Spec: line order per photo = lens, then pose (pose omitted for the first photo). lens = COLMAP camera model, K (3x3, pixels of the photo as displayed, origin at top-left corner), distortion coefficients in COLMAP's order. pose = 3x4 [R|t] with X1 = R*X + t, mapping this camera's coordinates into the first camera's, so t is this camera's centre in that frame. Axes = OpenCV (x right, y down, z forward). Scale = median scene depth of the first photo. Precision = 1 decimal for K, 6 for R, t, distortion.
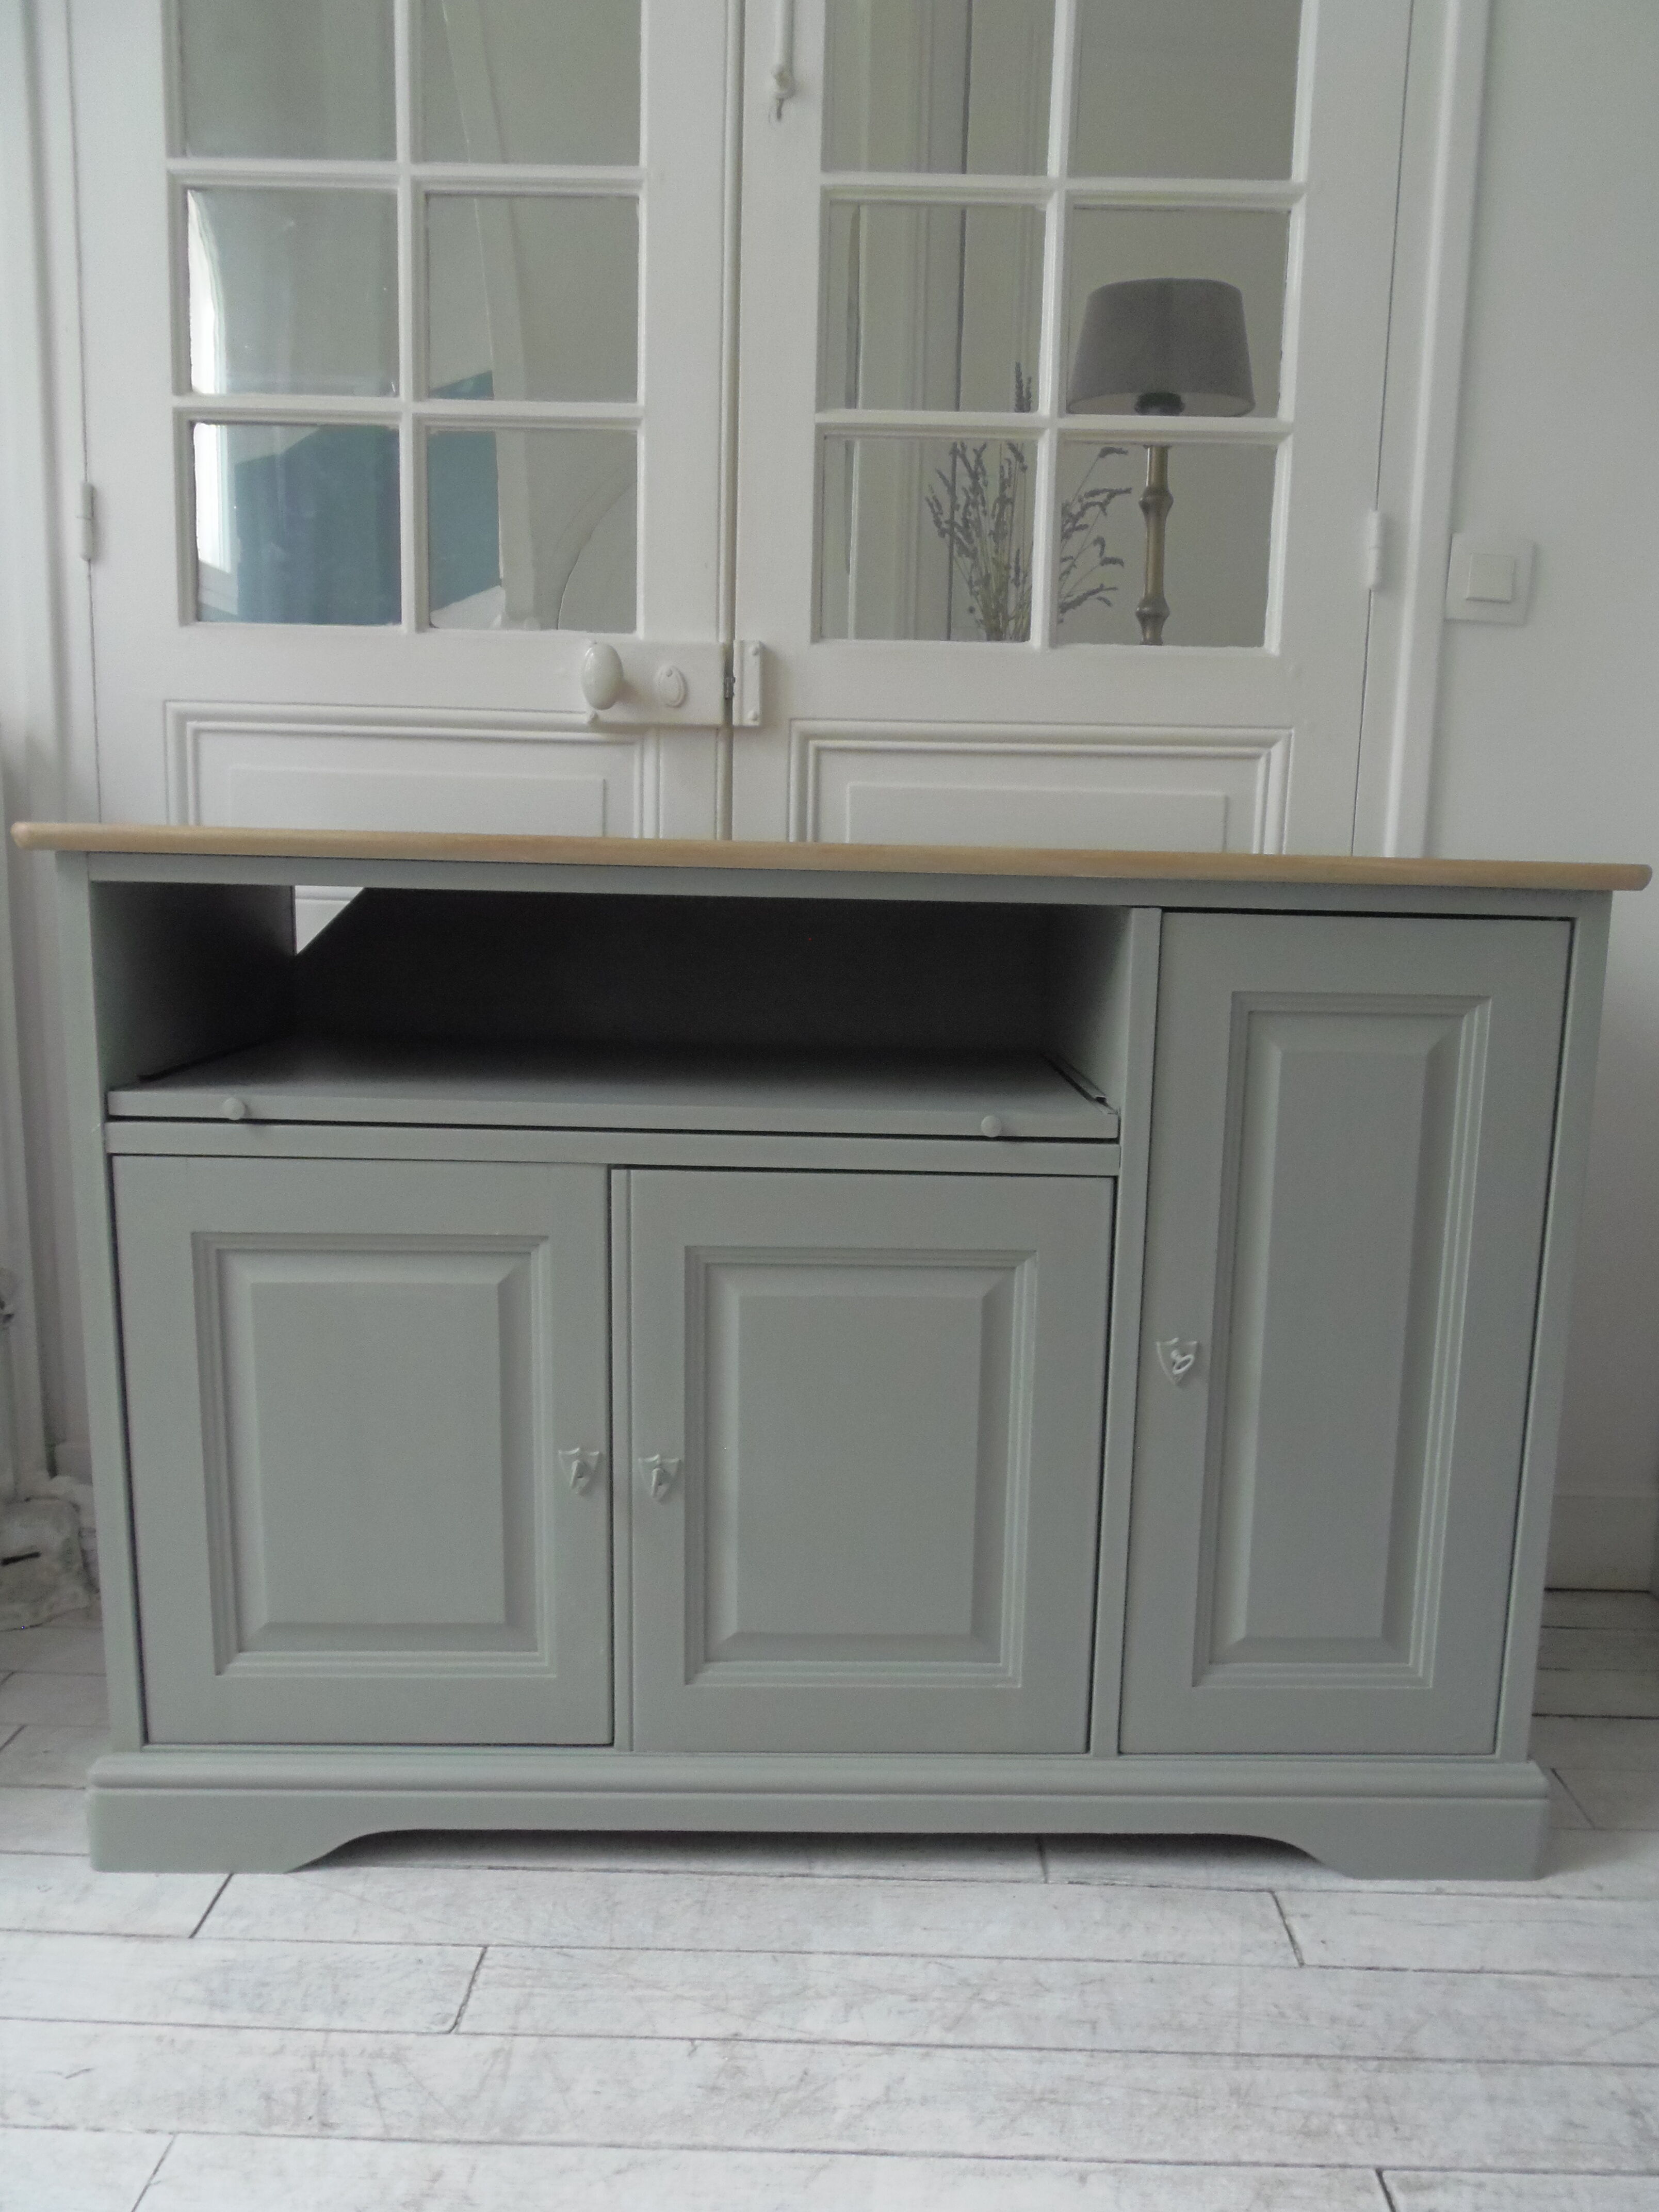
lens RADIAL K [[1580.2, 0, 867.6], [0, 1580.2, 1121.5], [0, 0, 1]] dist [-0.006570, -0.013275]
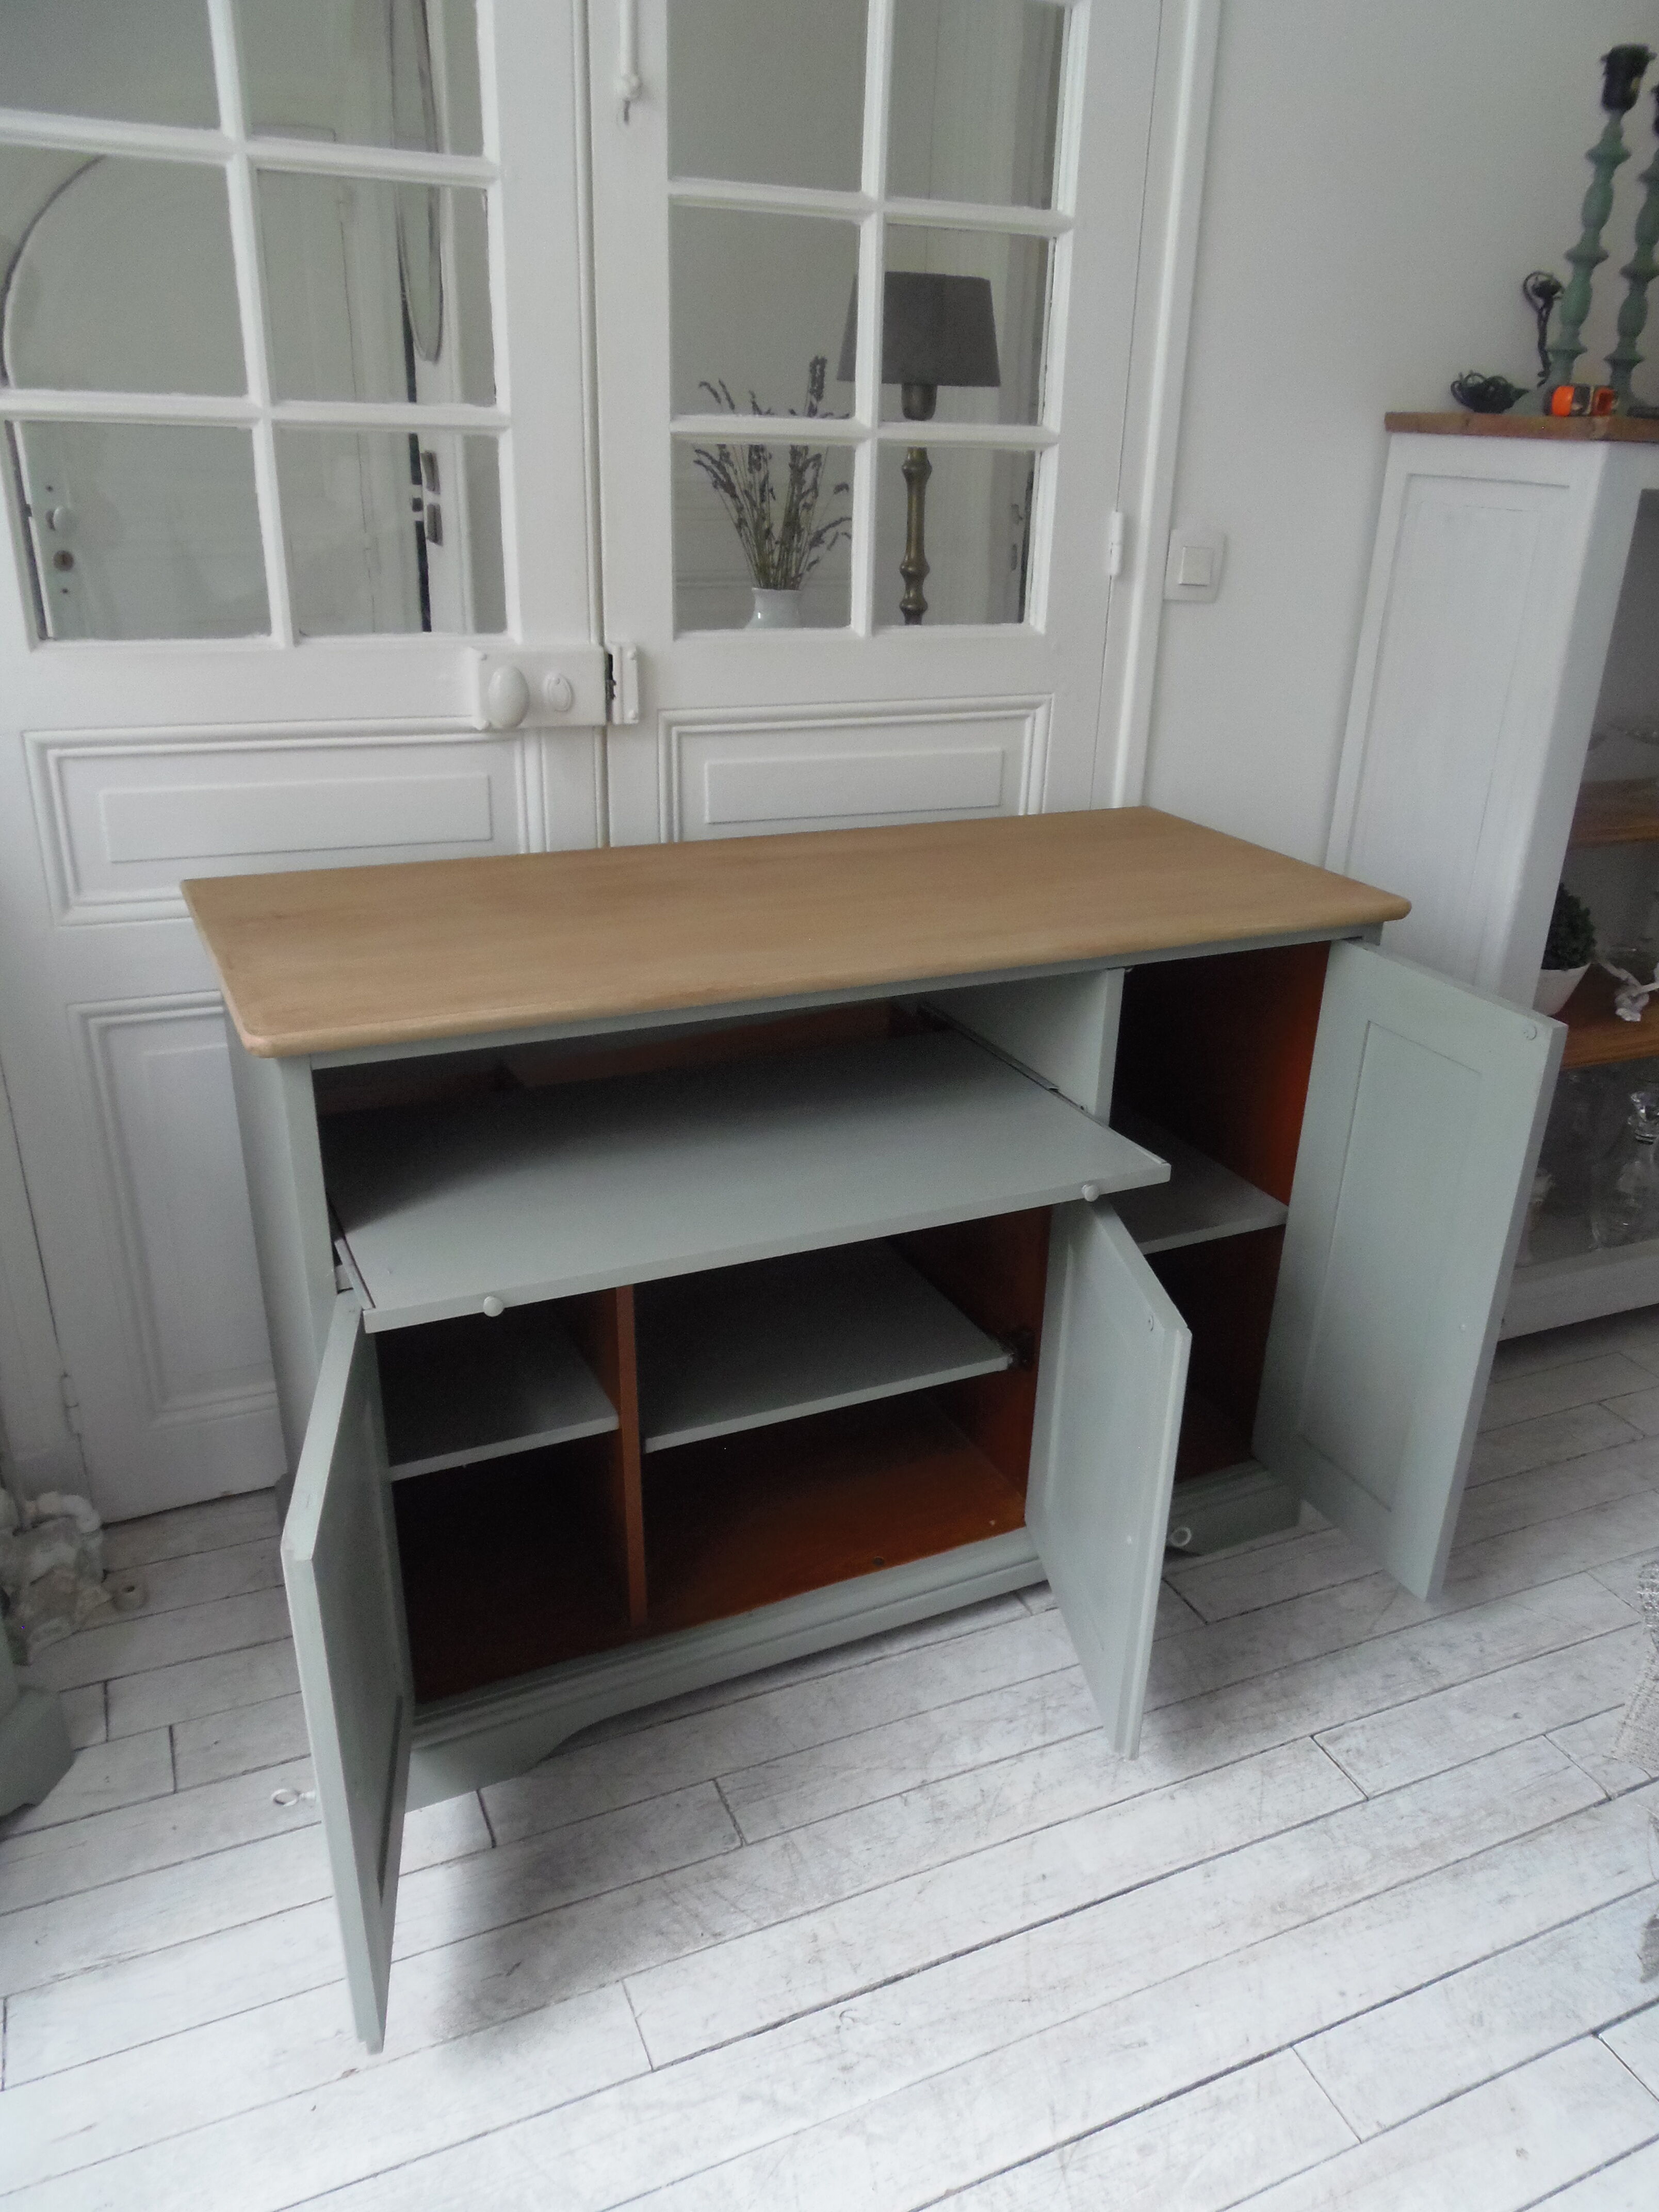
lens RADIAL K [[1588.2, 0, 856.2], [0, 1588.2, 1126.8], [0, 0, 1]] dist [-0.006549, -0.001086]
pose [[0.909746, -0.161470, 0.382479, -0.548658], [0.057297, 0.961284, 0.269537, -0.372403], [-0.411193, -0.223296, 0.883776, -0.135895]]
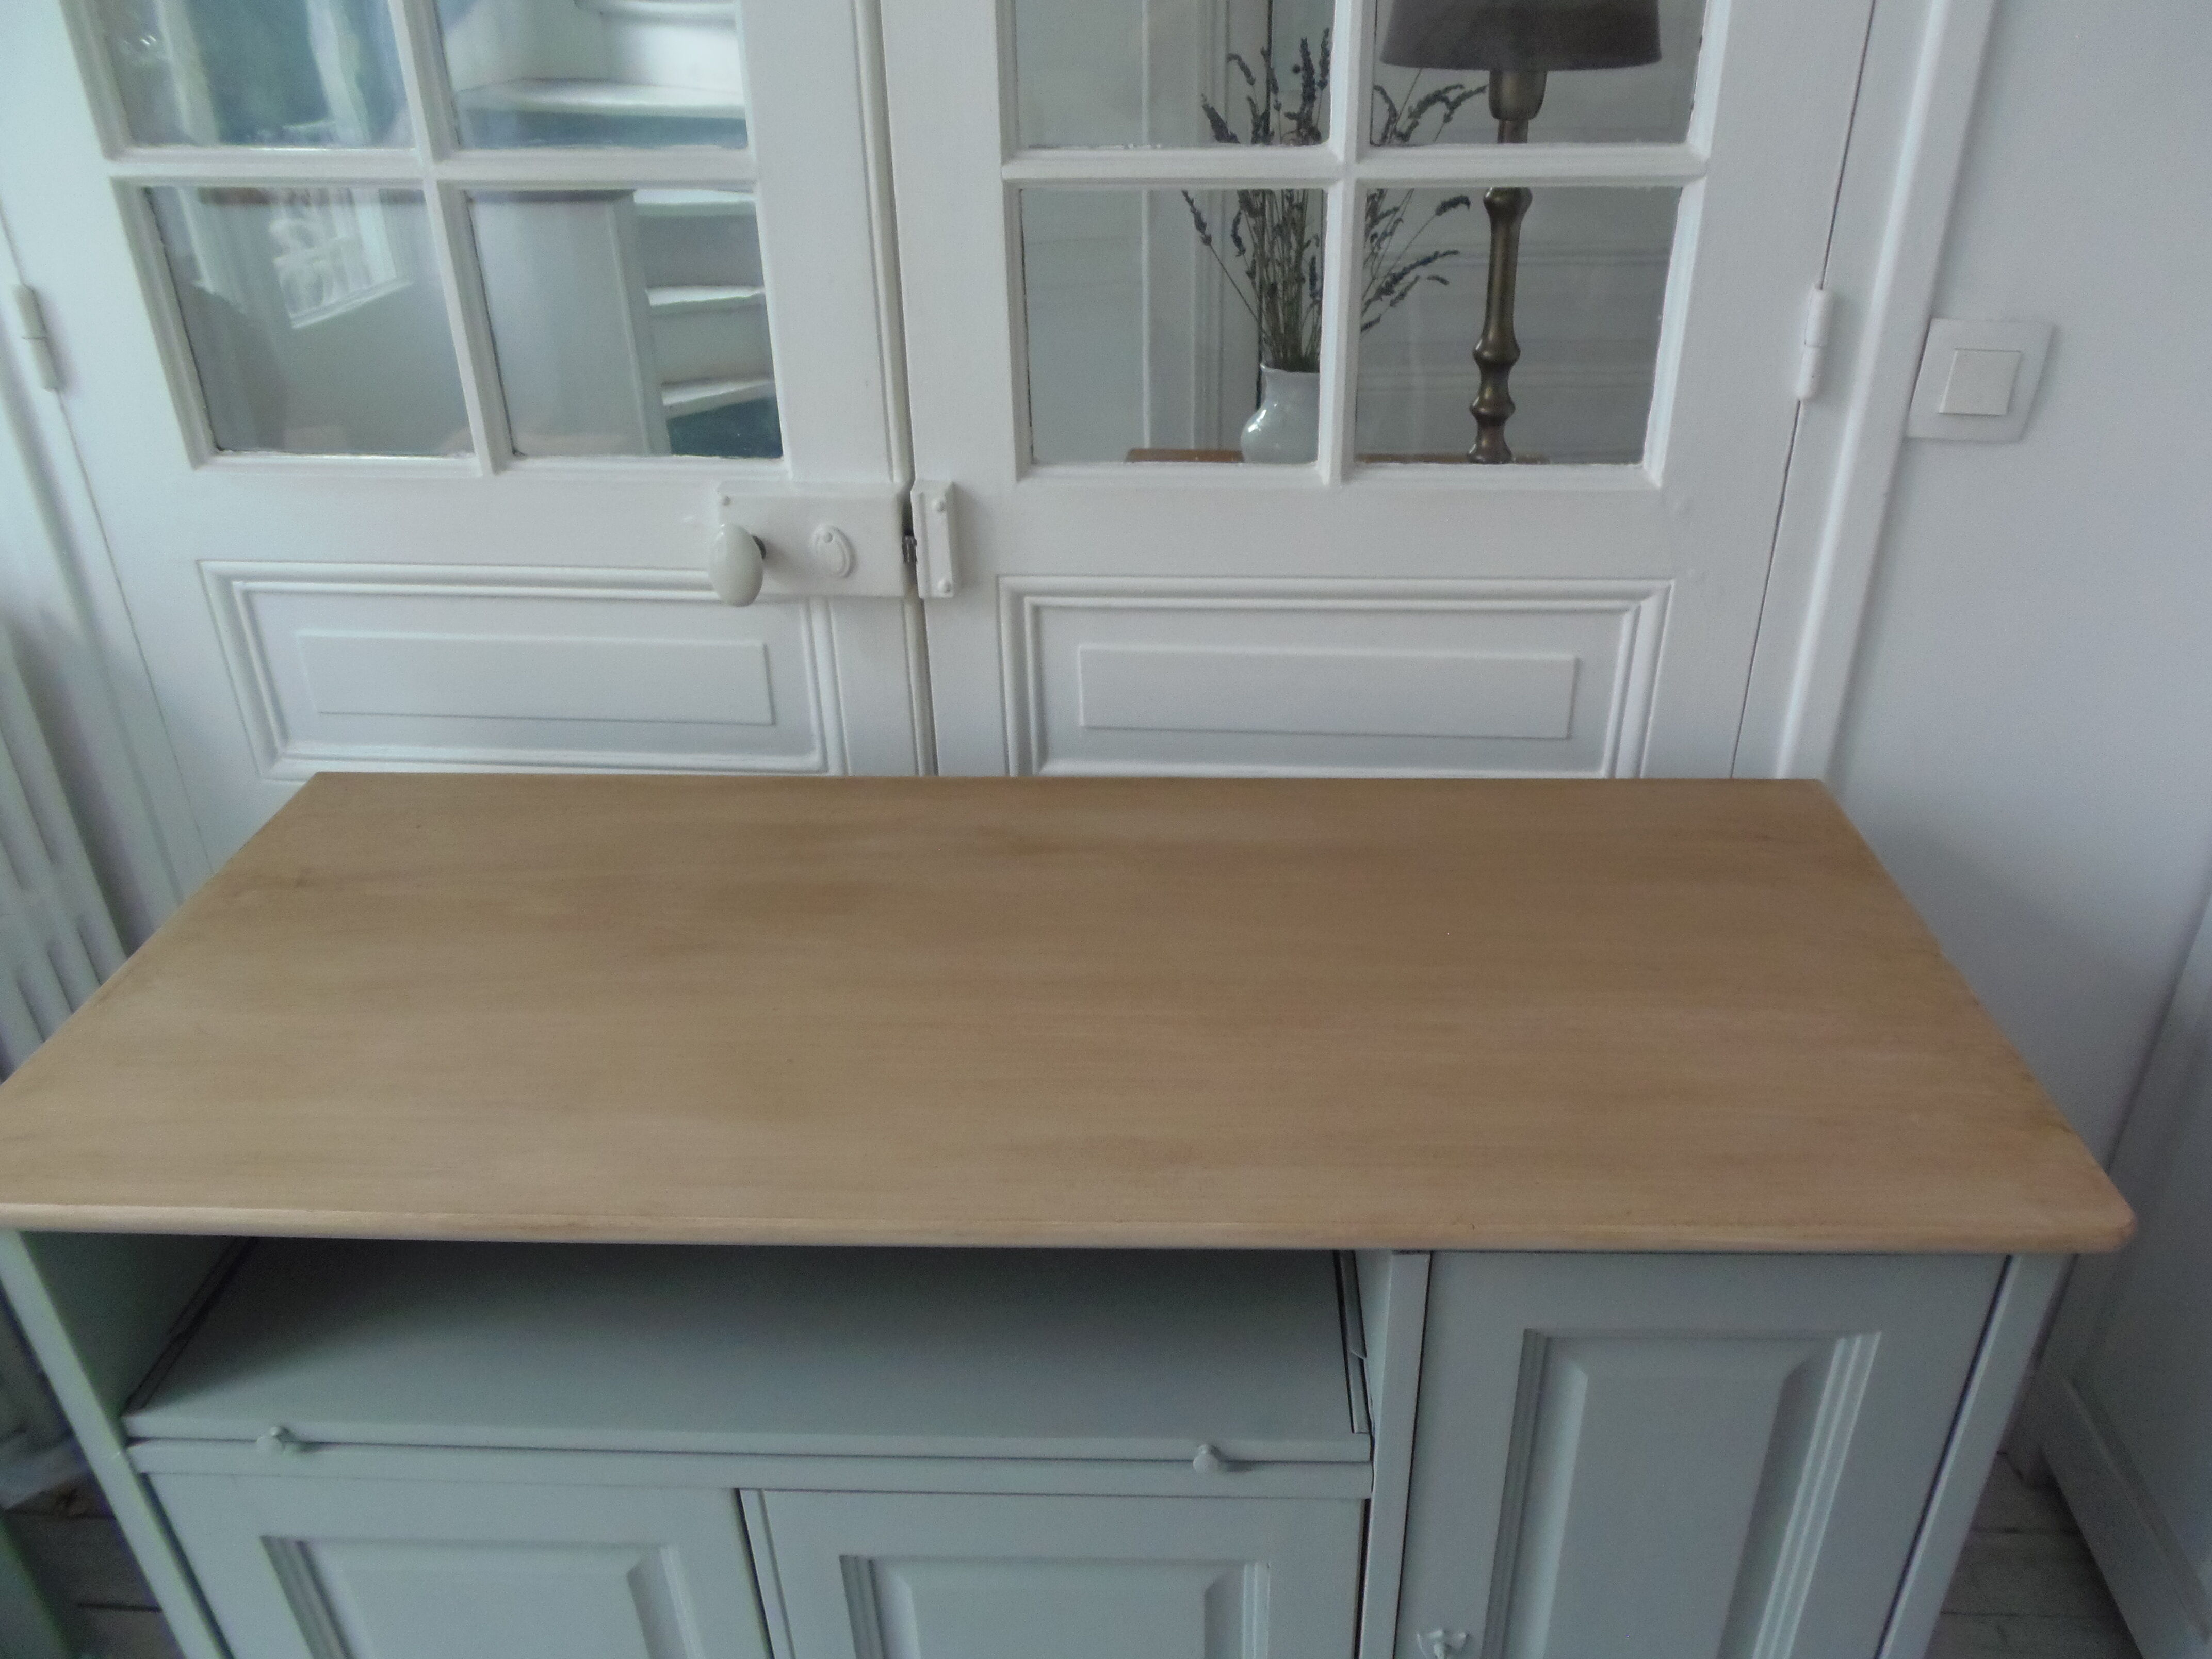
lens RADIAL K [[1599.3, 0, 1147.5], [0, 1599.3, 789.8], [0, 0, 1]] dist [-0.005988, -0.008377]
pose [[0.998125, -0.004826, -0.061011, 0.097031], [0.024124, 0.947202, 0.319729, -0.559743], [0.056247, -0.320602, 0.945543, 0.348593]]
